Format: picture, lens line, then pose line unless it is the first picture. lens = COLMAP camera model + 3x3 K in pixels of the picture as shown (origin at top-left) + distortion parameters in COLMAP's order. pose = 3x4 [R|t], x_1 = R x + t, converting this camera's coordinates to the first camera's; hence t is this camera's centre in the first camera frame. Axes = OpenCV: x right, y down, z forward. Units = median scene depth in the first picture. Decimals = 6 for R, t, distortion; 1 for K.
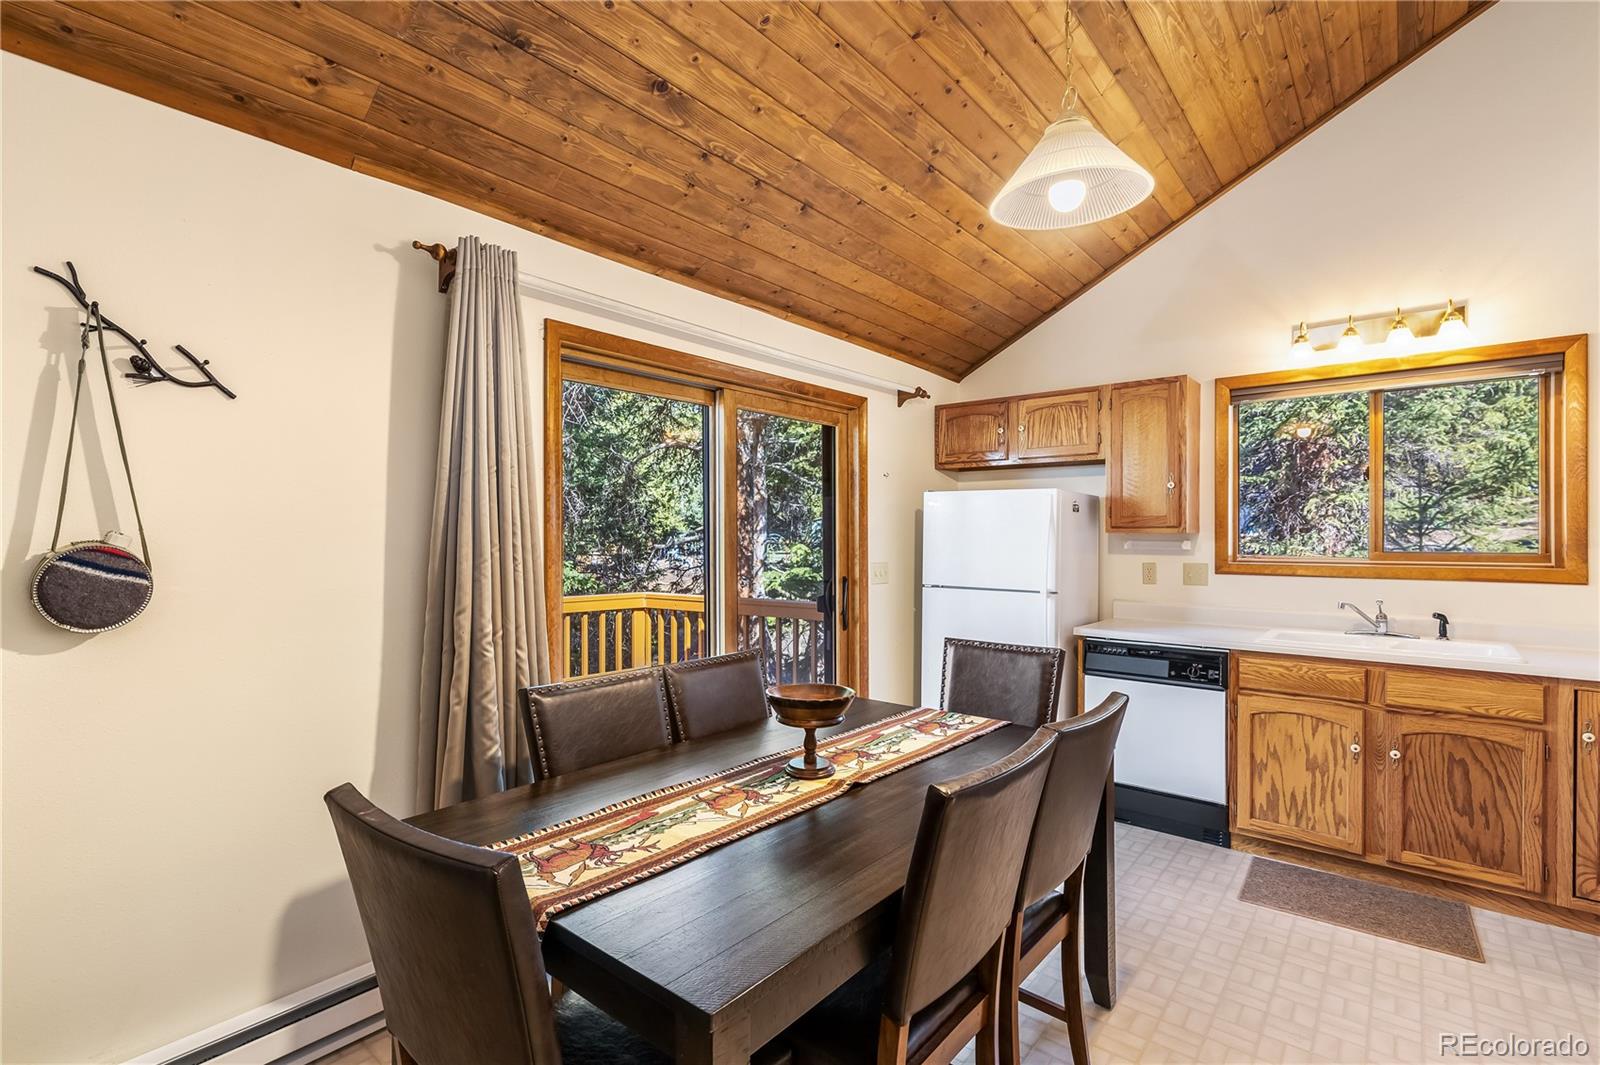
lens RADIAL K [[747.9, 0, 807.9], [0, 747.9, 536.4], [0, 0, 1]] dist [0.001364, 0.000472]
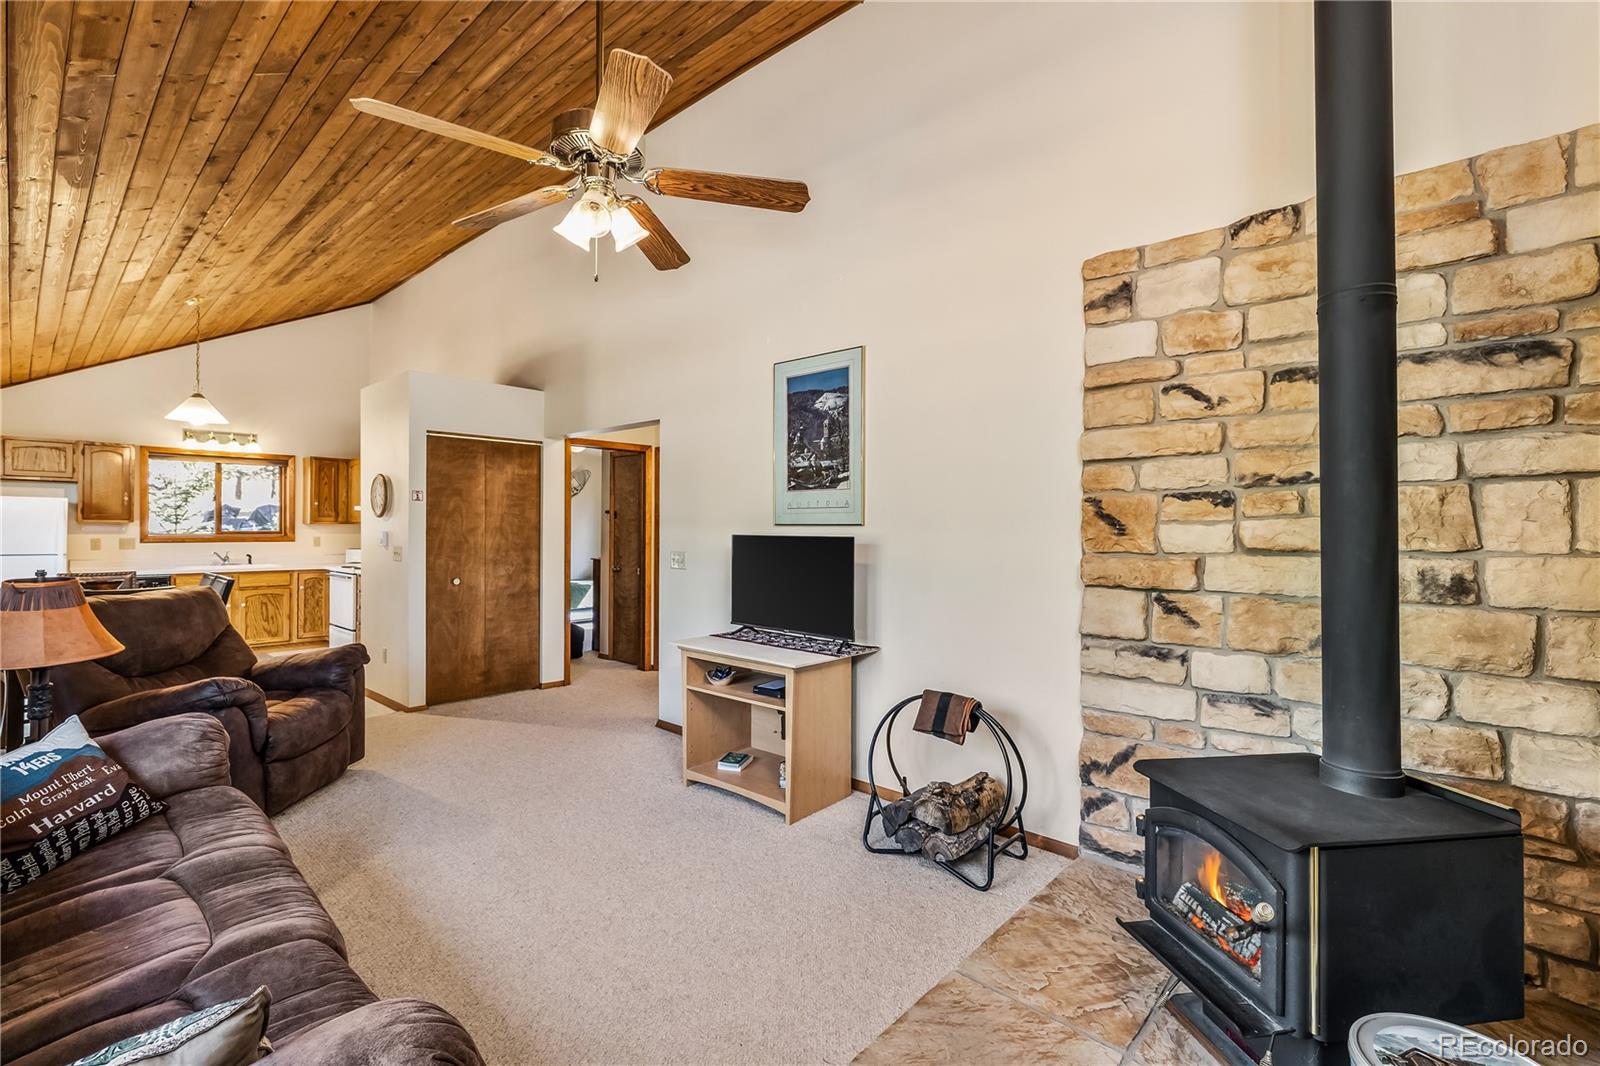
lens RADIAL K [[694.1, 0, 803.8], [0, 694.1, 531.0], [0, 0, 1]] dist [-0.000314, -0.000152]
pose [[0.039667, -0.004958, 0.999201, -1.660464], [-0.005132, 0.999973, 0.005165, -0.001309], [-0.999200, -0.005333, 0.039641, -1.140261]]
